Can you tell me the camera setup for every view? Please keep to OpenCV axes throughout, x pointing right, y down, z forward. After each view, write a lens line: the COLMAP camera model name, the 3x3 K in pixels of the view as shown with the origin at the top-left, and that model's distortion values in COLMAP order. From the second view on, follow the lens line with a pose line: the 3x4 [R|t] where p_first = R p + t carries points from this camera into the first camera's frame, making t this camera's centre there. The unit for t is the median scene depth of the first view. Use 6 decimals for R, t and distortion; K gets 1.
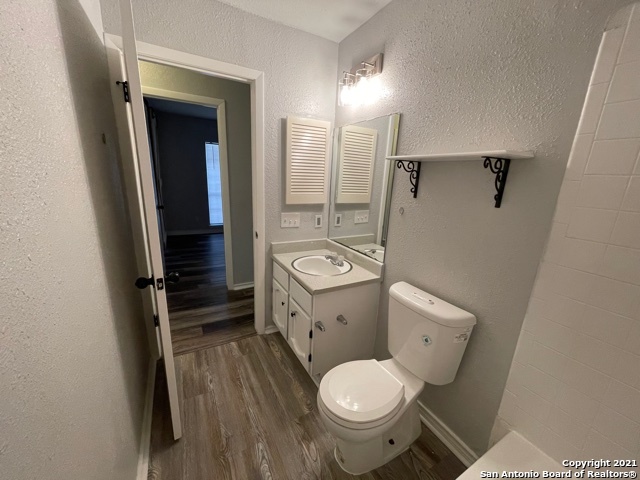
lens RADIAL K [[257.9, 0, 318.4], [0, 257.9, 242.5], [0, 0, 1]] dist [-0.001224, 0.000382]
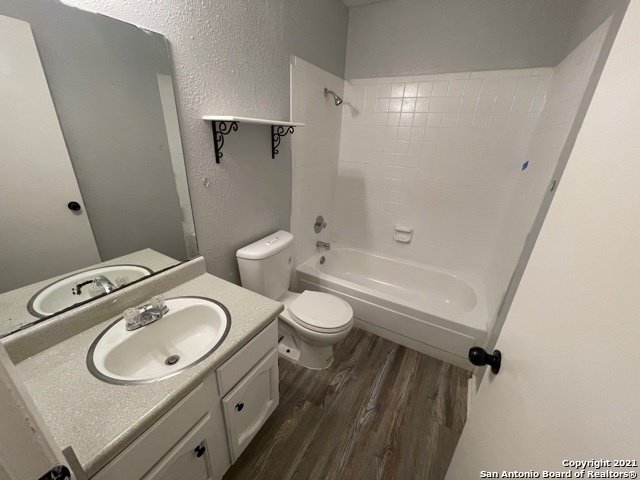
lens RADIAL K [[257.9, 0, 318.4], [0, 257.9, 242.5], [0, 0, 1]] dist [-0.001224, 0.000382]
pose [[-0.516574, -0.387210, 0.763688, -0.630949], [0.153338, 0.835653, 0.527419, -0.382857], [-0.842400, 0.389553, -0.372303, 1.212695]]
